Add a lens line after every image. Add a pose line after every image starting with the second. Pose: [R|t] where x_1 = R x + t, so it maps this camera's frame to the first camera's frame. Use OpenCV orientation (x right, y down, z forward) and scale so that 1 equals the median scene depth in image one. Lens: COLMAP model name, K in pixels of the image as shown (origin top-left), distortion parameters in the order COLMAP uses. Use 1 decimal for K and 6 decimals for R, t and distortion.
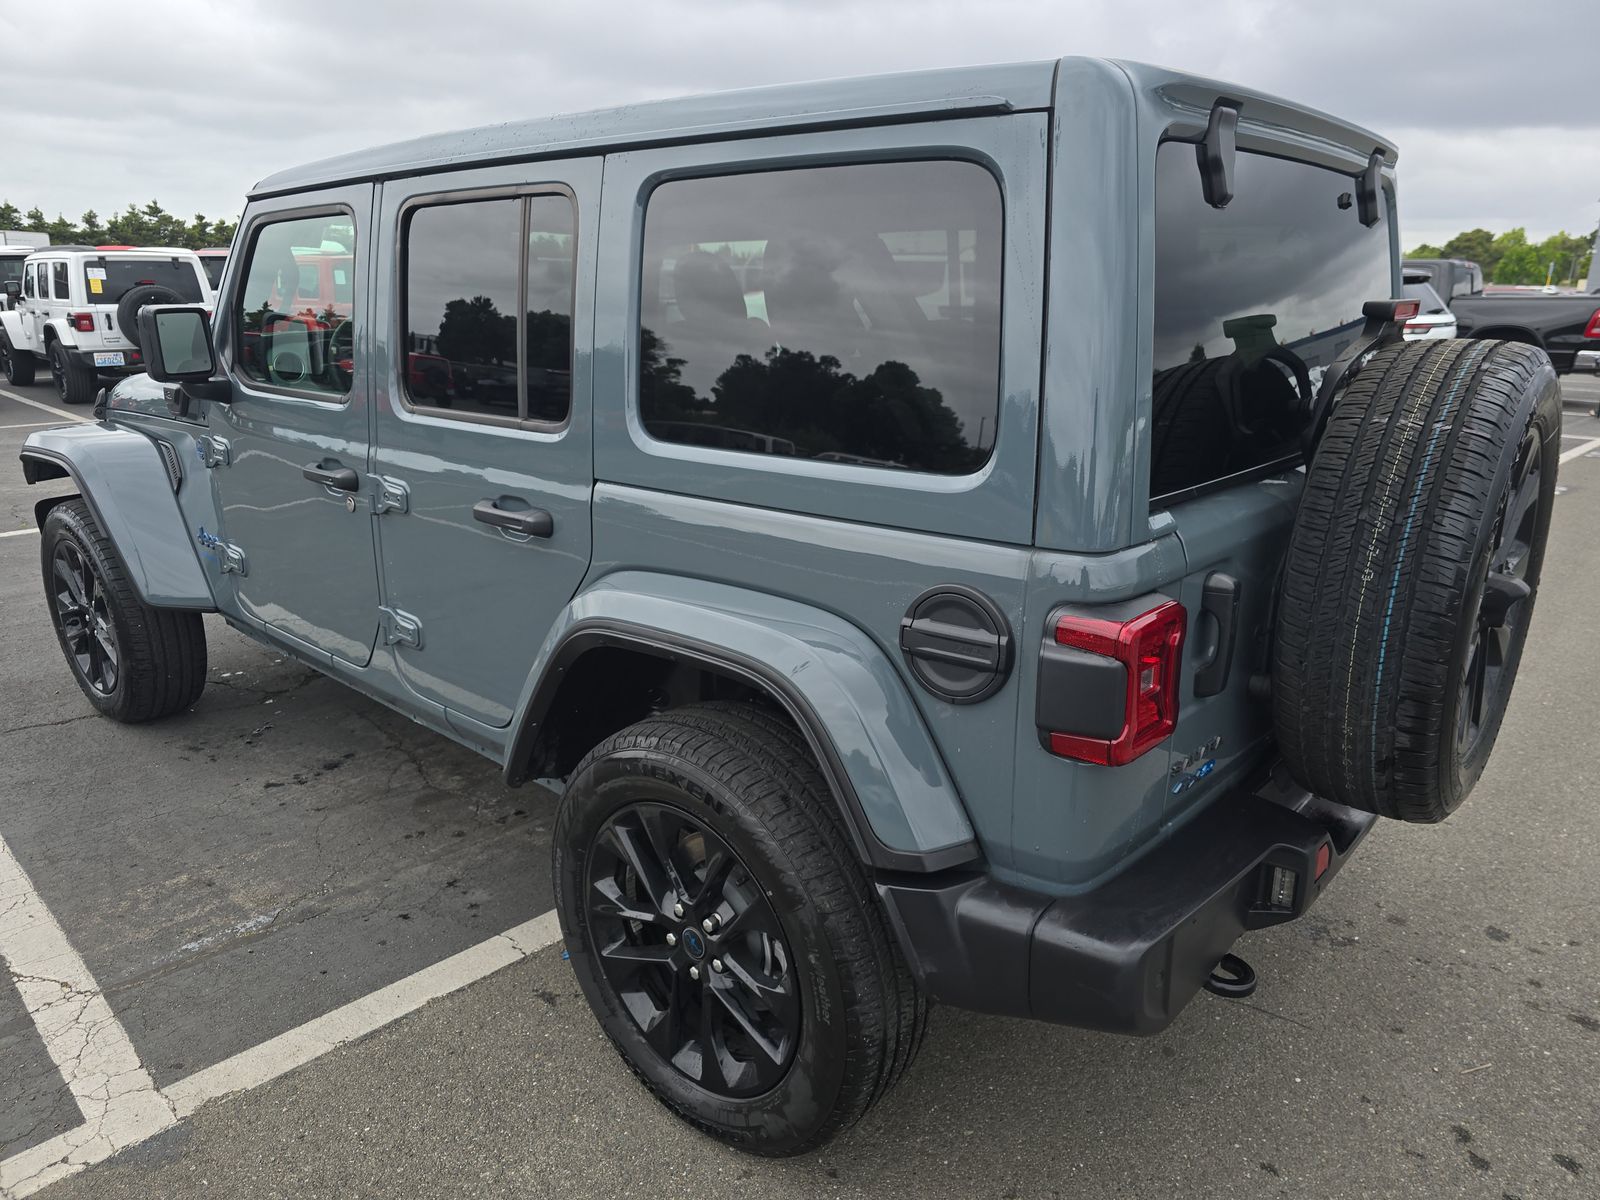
lens RADIAL K [[1108.7, 0, 809.0], [0, 1108.7, 596.4], [0, 0, 1]] dist [0.005051, -0.006435]
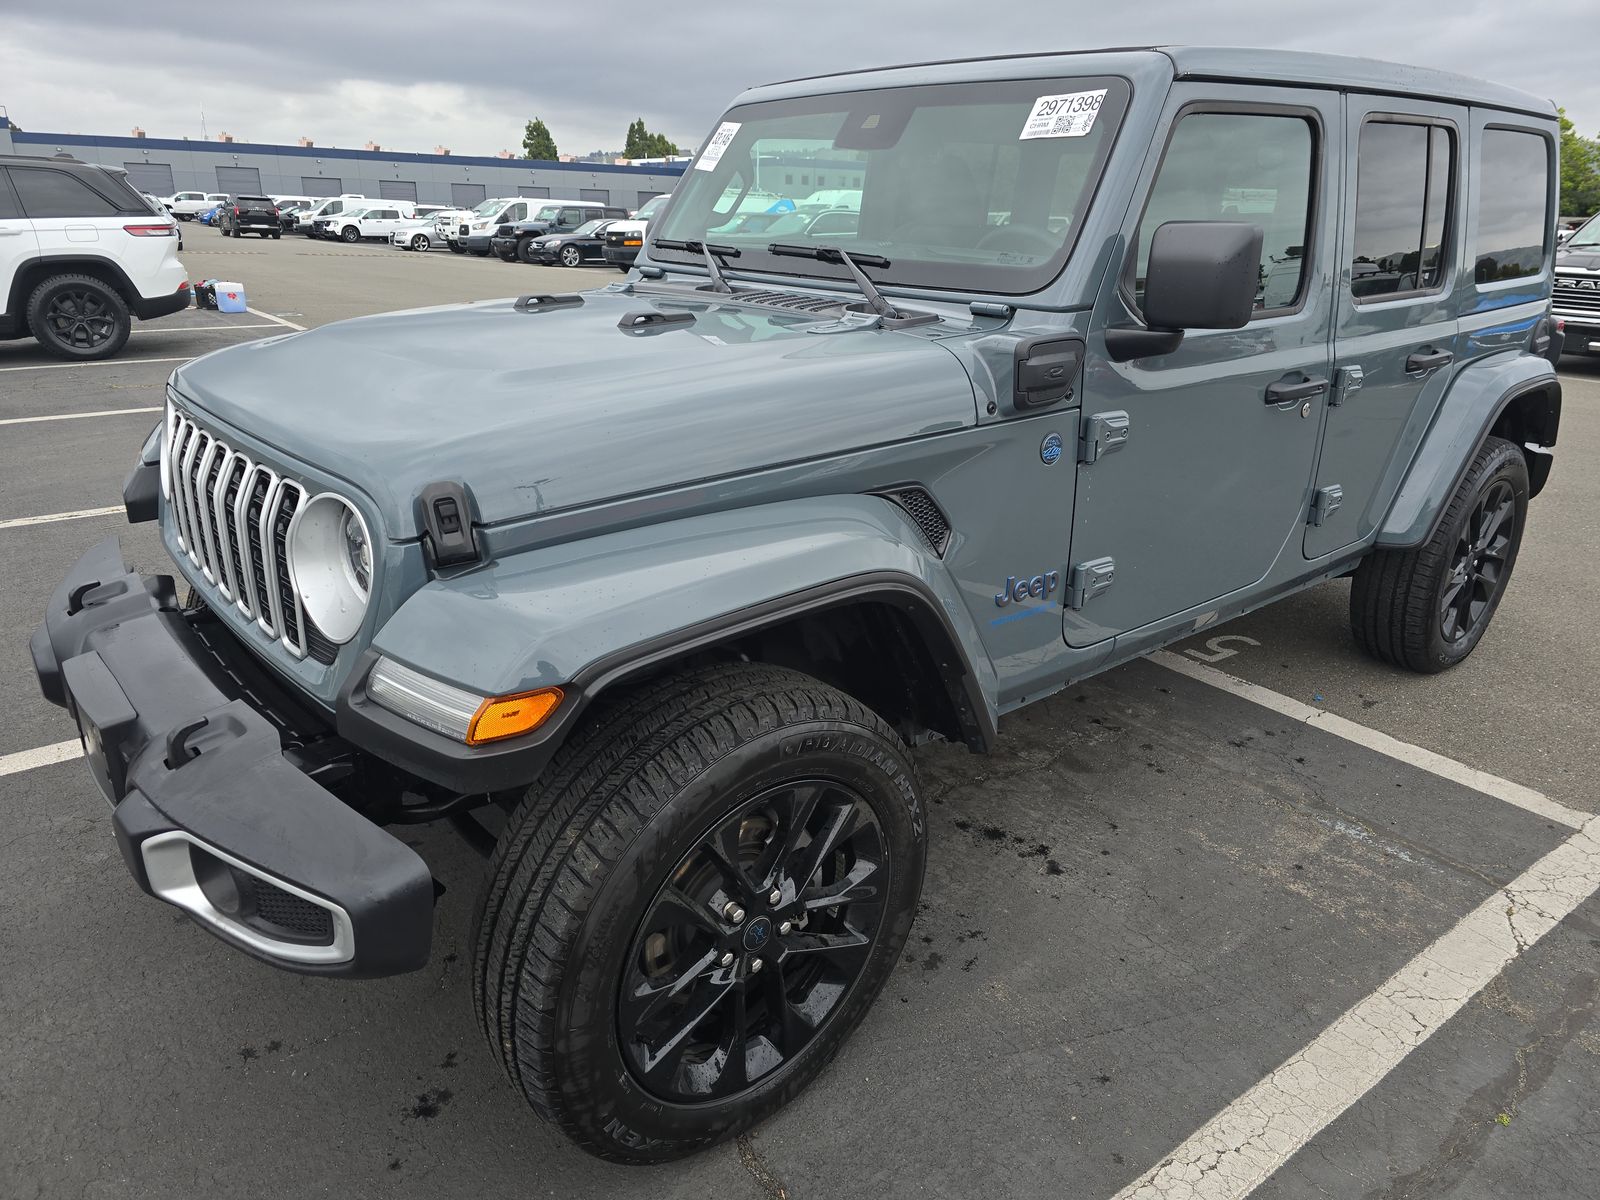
lens RADIAL K [[1108.7, 0, 809.0], [0, 1108.7, 596.4], [0, 0, 1]] dist [0.005051, -0.006435]
pose [[0.138926, -0.341023, 0.929733, -1.409514], [0.262081, 0.918024, 0.297566, -0.330506], [-0.954994, 0.202326, 0.216913, 1.178318]]
